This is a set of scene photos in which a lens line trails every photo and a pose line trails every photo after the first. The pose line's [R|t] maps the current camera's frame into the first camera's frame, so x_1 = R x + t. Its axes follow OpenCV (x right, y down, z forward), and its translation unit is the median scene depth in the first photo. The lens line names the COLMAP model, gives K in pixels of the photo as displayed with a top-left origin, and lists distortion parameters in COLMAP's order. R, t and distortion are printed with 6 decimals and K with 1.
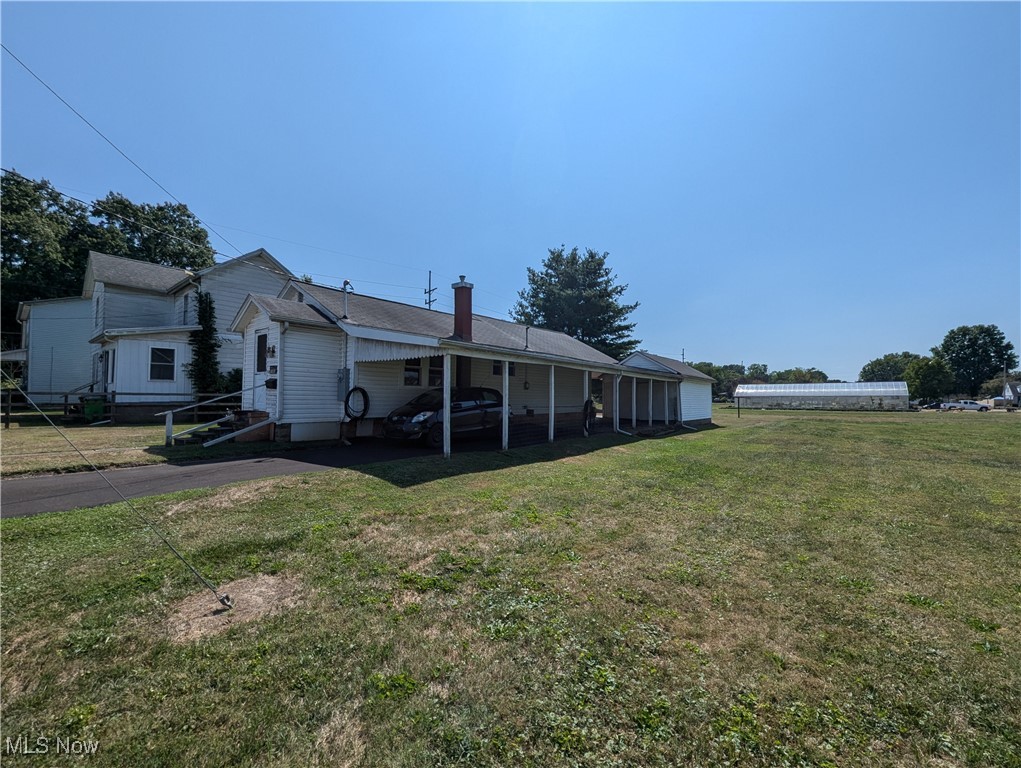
lens RADIAL K [[412.6, 0, 510.5], [0, 412.6, 384.0], [0, 0, 1]] dist [-0.002086, -0.000427]
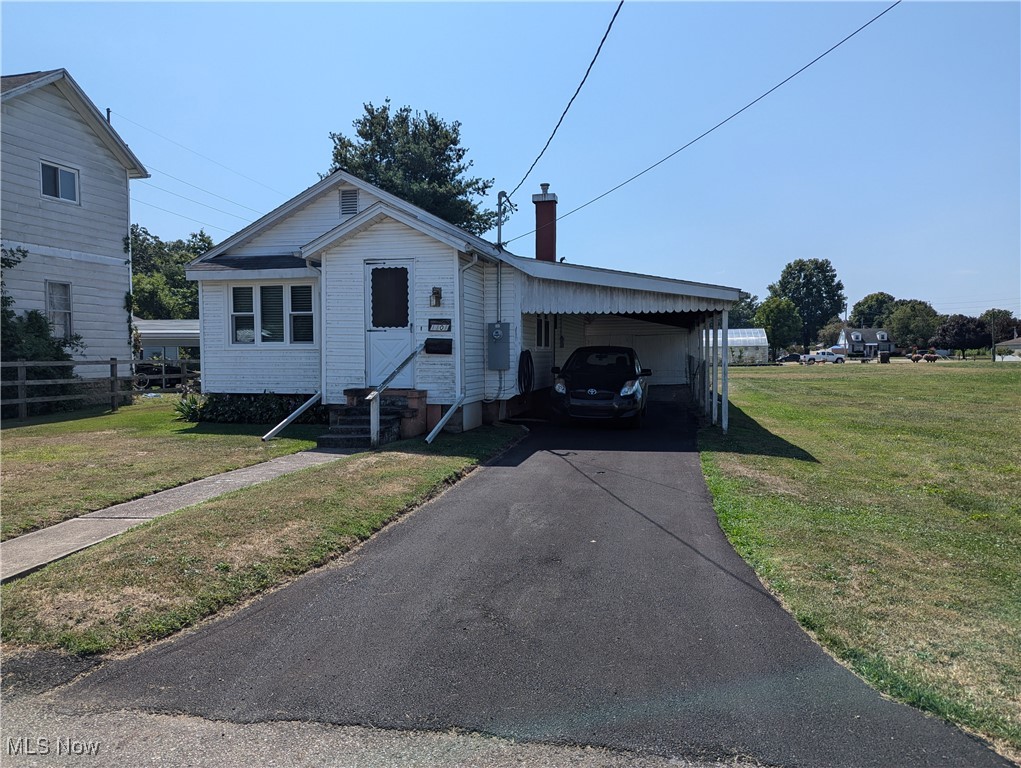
lens RADIAL K [[703.9, 0, 510.5], [0, 703.9, 384.0], [0, 0, 1]] dist [0.009013, 0.003484]
pose [[0.892377, -0.035816, 0.449867, -0.121251], [0.001823, 0.997124, 0.075770, -0.003204], [-0.451287, -0.066795, 0.889876, -0.007305]]
